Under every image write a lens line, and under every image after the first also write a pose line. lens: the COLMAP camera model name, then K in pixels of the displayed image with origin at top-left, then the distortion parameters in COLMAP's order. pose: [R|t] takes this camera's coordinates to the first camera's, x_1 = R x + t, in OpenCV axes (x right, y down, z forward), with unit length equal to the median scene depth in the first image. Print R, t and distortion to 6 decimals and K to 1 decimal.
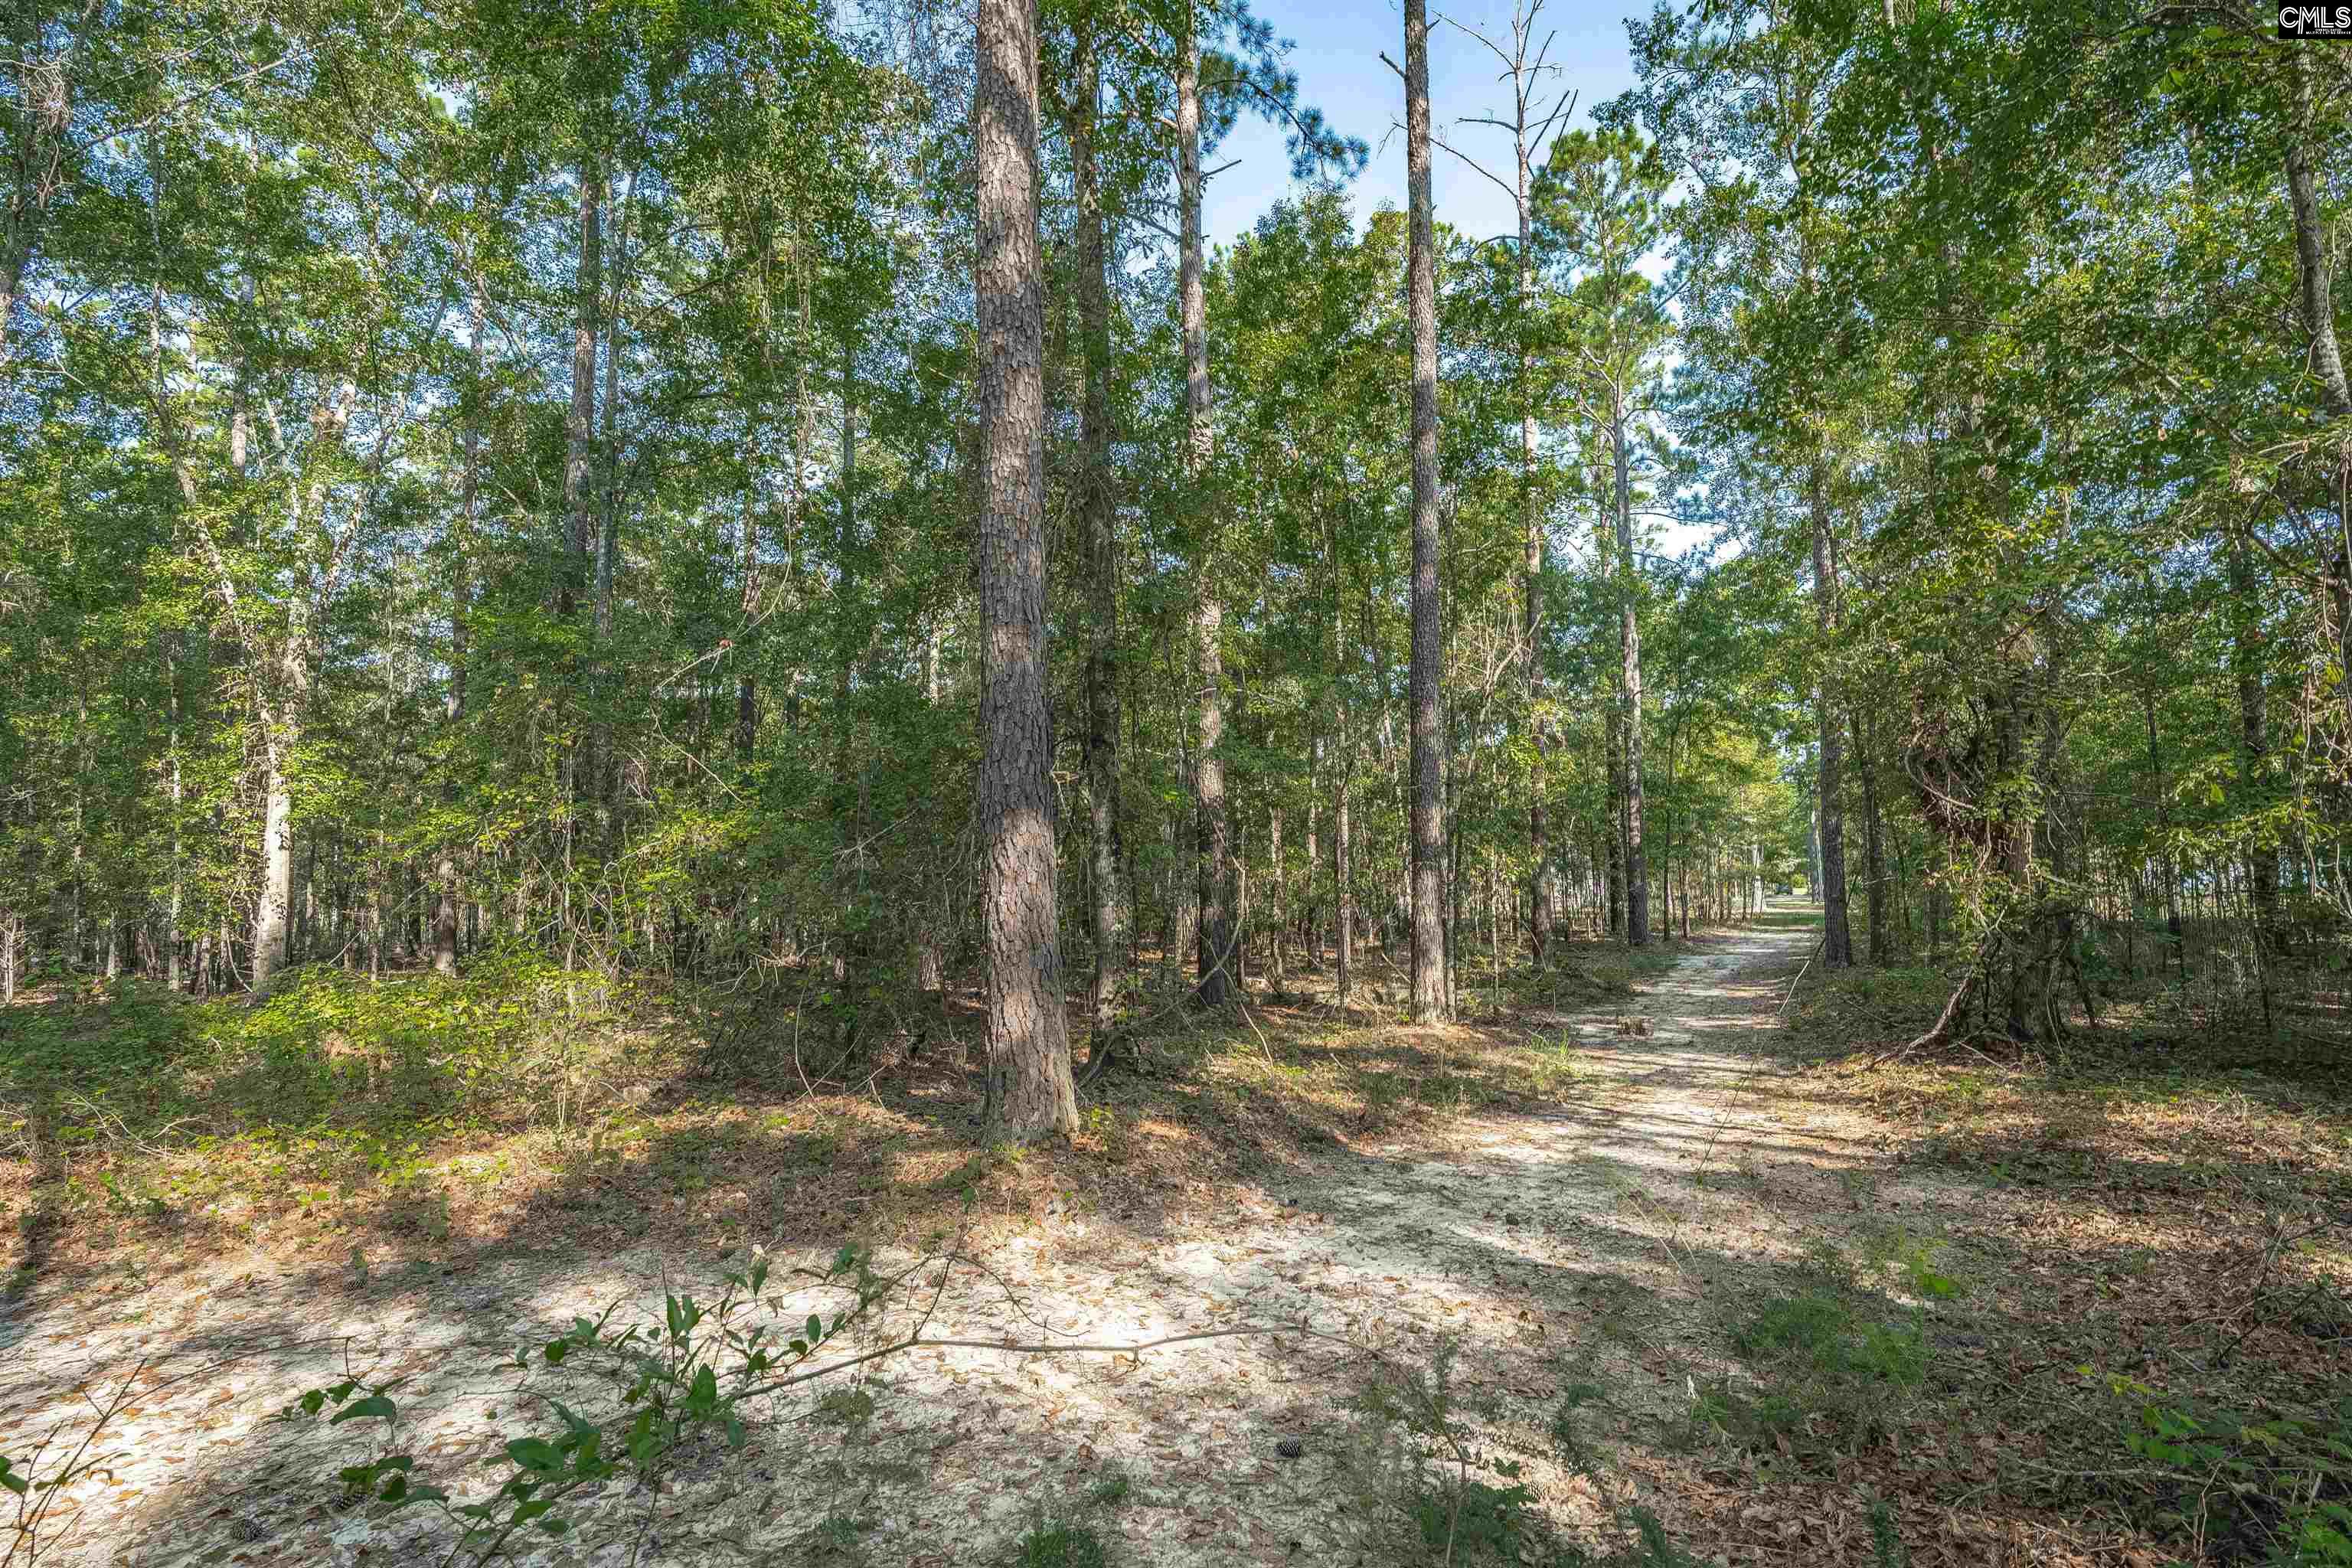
lens RADIAL K [[1084.3, 0, 1176.0], [0, 1084.3, 784.0], [0, 0, 1]] dist [-0.037257, 0.007021]
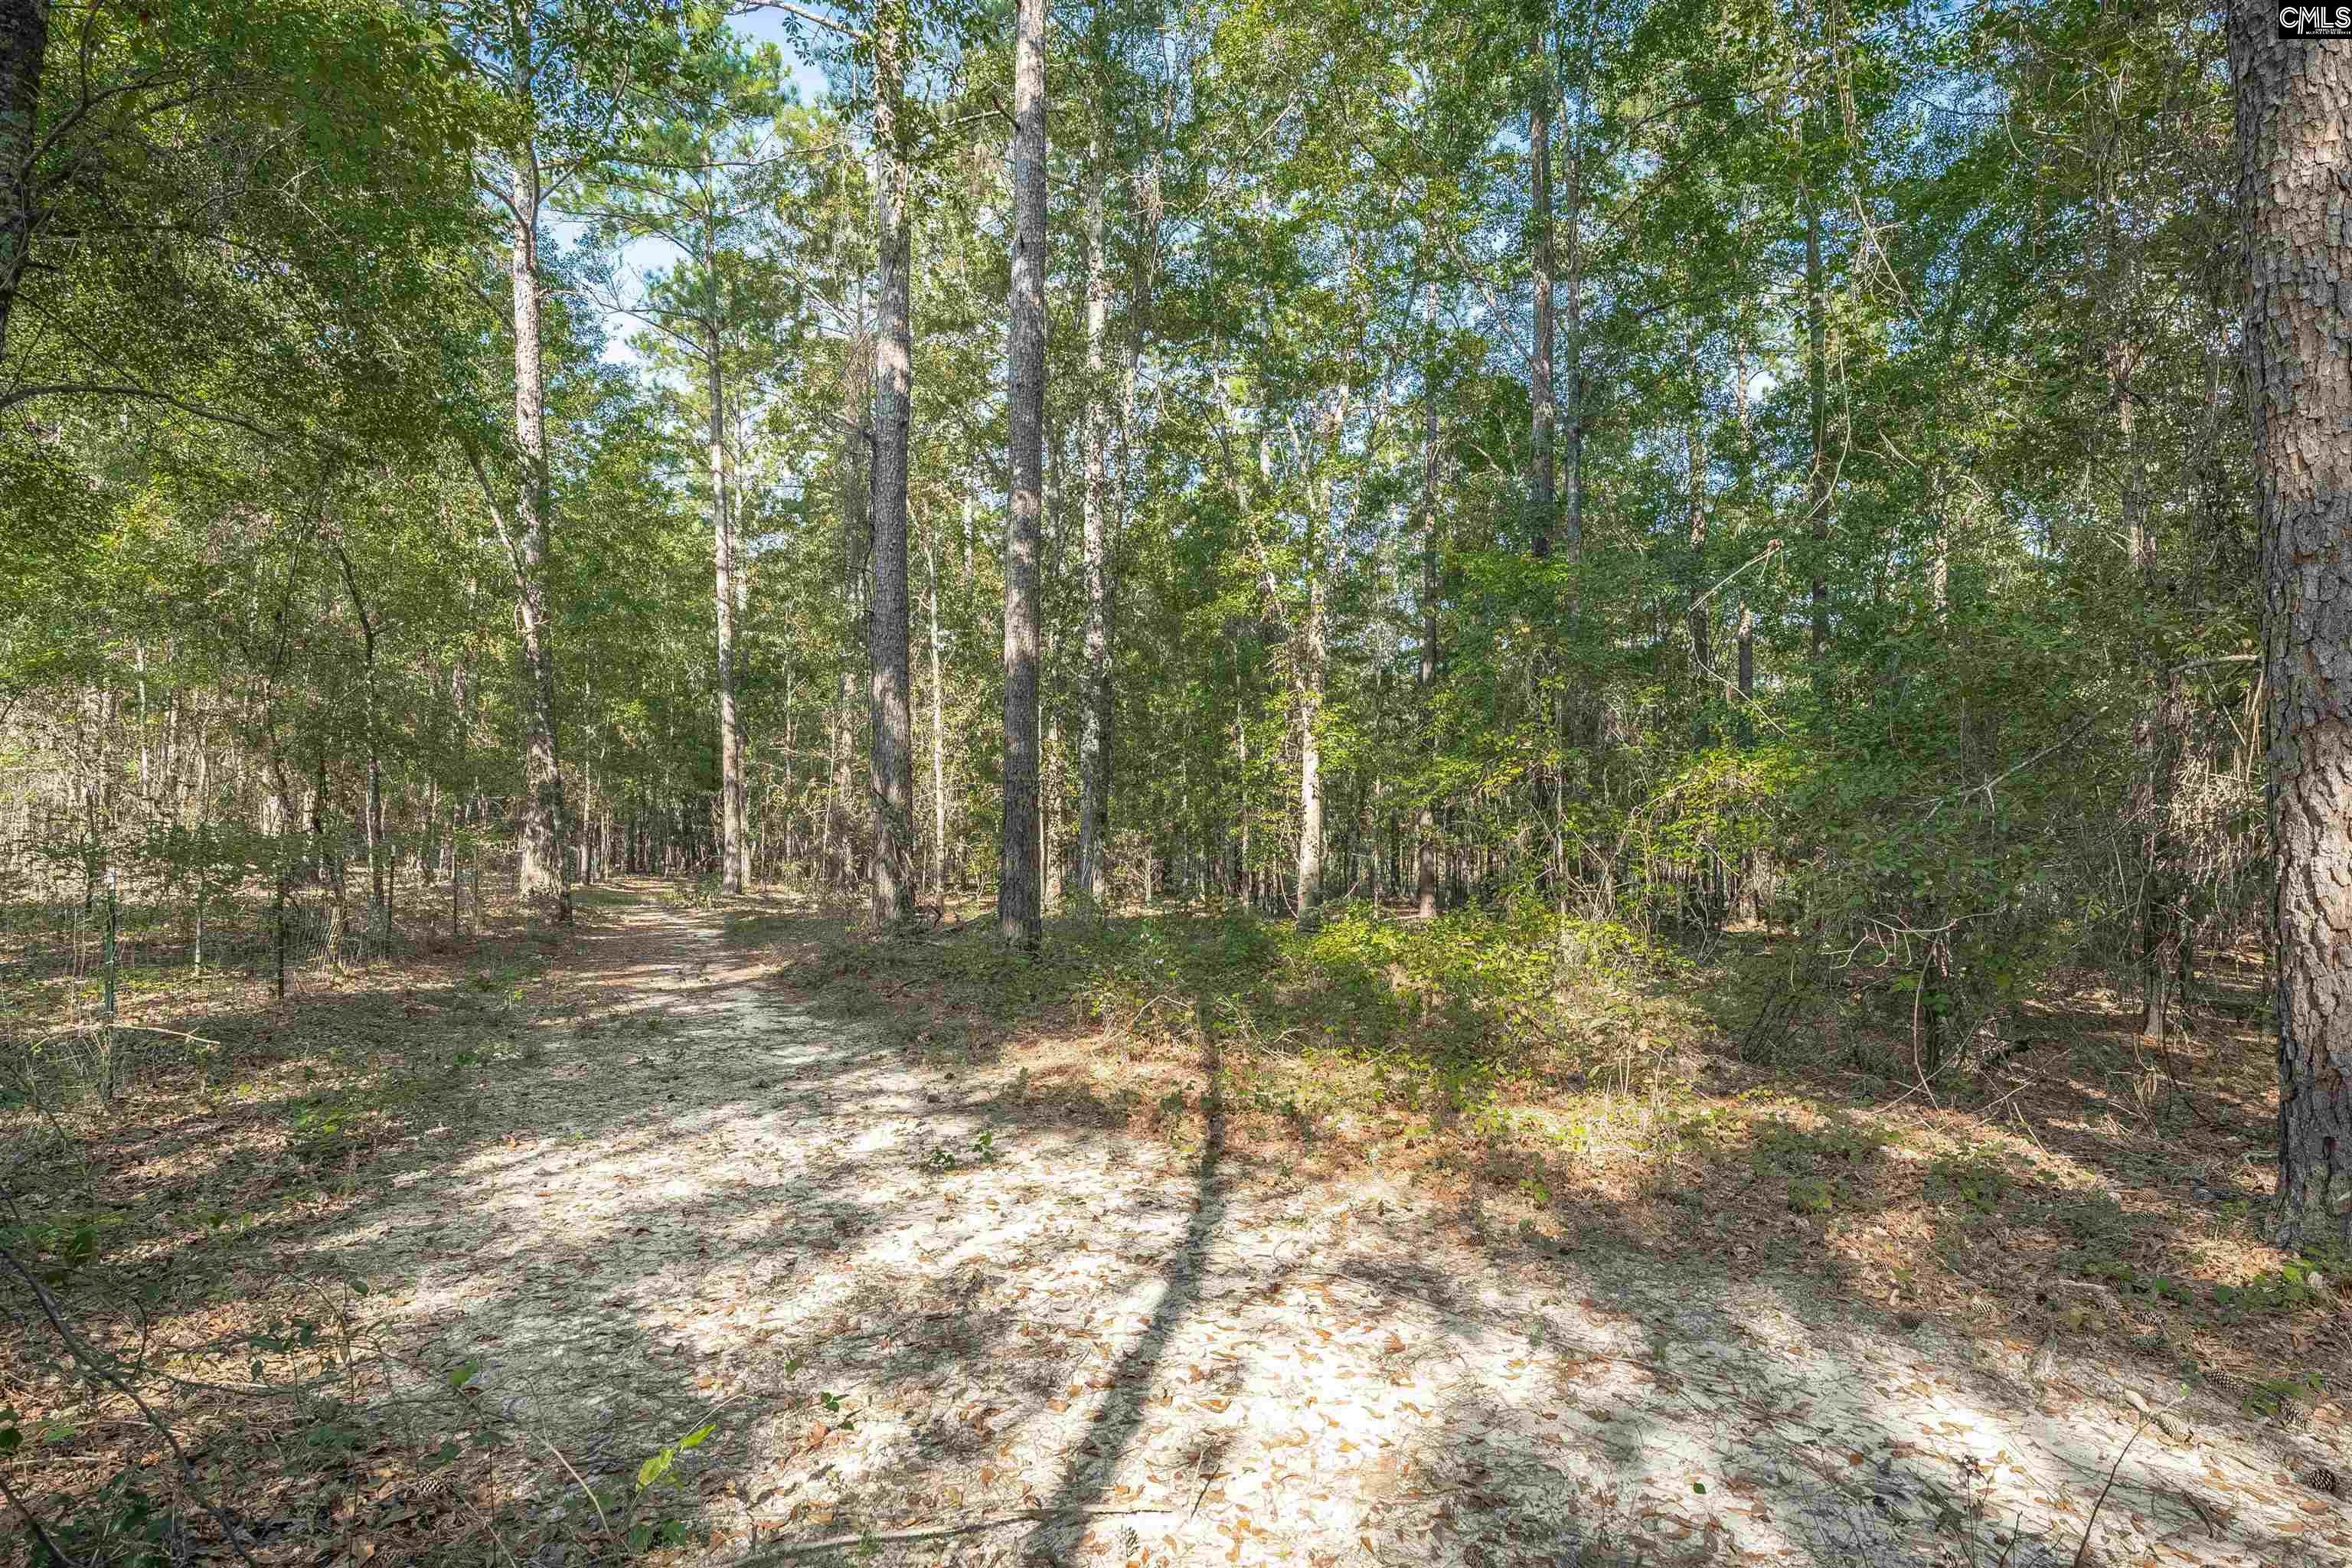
lens RADIAL K [[1084.3, 0, 1176.0], [0, 1084.3, 784.0], [0, 0, 1]] dist [-0.037257, 0.007021]
pose [[0.701996, -0.005757, -0.712158, -0.109183], [0.031997, 0.999213, 0.023462, 0.014484], [0.711462, -0.039257, 0.701627, 0.060000]]
